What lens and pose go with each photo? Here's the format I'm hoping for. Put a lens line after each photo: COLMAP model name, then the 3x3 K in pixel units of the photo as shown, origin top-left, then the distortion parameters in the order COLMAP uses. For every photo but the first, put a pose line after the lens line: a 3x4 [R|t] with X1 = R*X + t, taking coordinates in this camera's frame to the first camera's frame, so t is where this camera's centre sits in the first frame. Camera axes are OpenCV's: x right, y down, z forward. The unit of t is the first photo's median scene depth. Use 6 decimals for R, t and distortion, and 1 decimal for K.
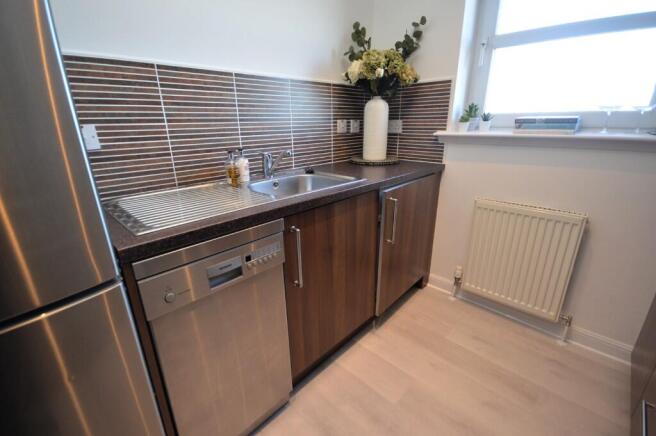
lens RADIAL K [[294.0, 0, 325.7], [0, 294.0, 221.4], [0, 0, 1]] dist [0.000030, -0.000329]
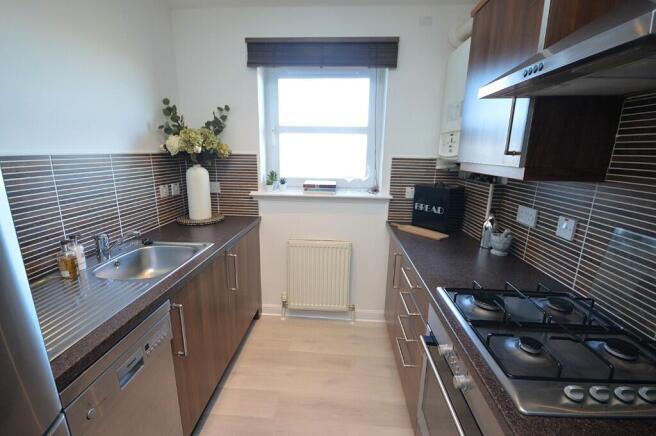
lens RADIAL K [[294.0, 0, 325.7], [0, 294.0, 221.4], [0, 0, 1]] dist [0.000030, -0.000329]
pose [[0.756687, -0.127737, 0.641178, -0.213726], [0.185926, 0.982277, -0.023728, -0.095358], [-0.626783, 0.137166, 0.767026, -0.160714]]
